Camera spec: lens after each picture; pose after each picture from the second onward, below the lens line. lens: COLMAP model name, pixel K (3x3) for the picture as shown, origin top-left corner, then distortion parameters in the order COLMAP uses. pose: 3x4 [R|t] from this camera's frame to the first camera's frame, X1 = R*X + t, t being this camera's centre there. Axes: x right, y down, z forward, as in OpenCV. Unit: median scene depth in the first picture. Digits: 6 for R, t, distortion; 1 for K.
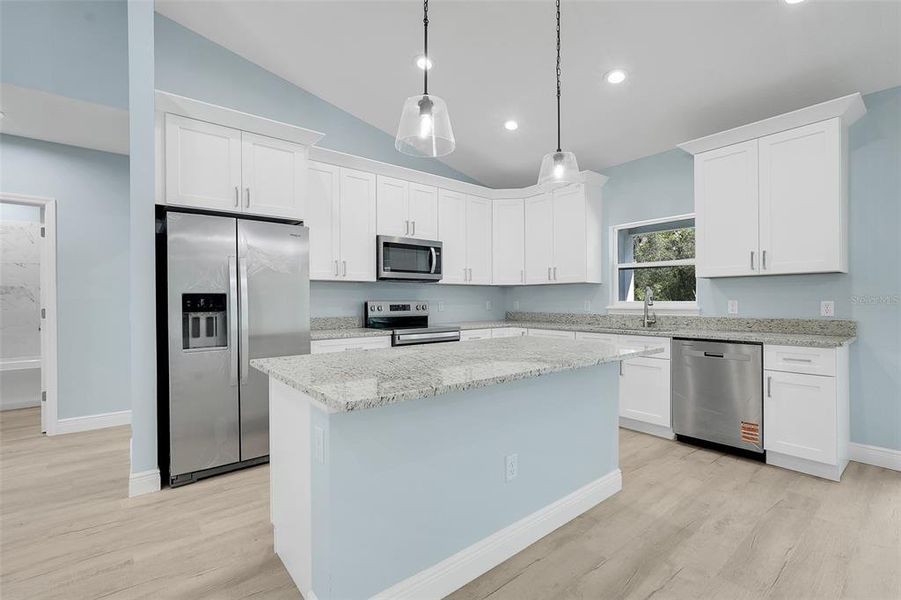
lens RADIAL K [[403.0, 0, 450.5], [0, 403.0, 300.0], [0, 0, 1]] dist [-0.001823, 0.000147]
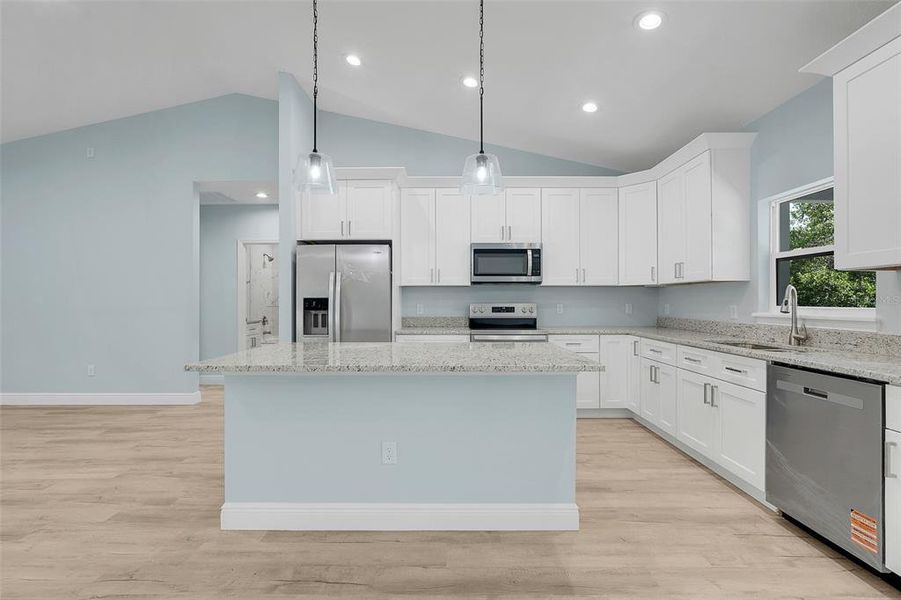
lens RADIAL K [[407.7, 0, 450.5], [0, 407.7, 300.0], [0, 0, 1]] dist [0.002825, 0.000588]
pose [[0.770211, 0.002611, -0.637784, 0.478851], [-0.002369, 0.999996, 0.001234, -0.007475], [0.637785, 0.000560, 0.770215, 0.106959]]
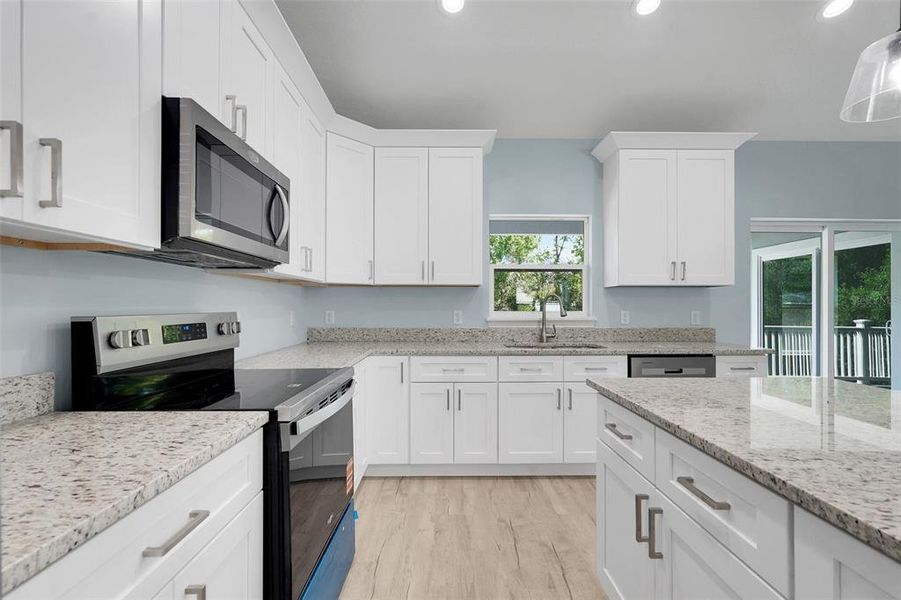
lens RADIAL K [[403.0, 0, 450.5], [0, 403.0, 300.0], [0, 0, 1]] dist [-0.001823, 0.000147]
pose [[0.612824, 0.015954, 0.790058, -0.287114], [-0.005782, 0.999860, -0.015705, -0.005838], [-0.790198, 0.005056, 0.612831, 0.642495]]
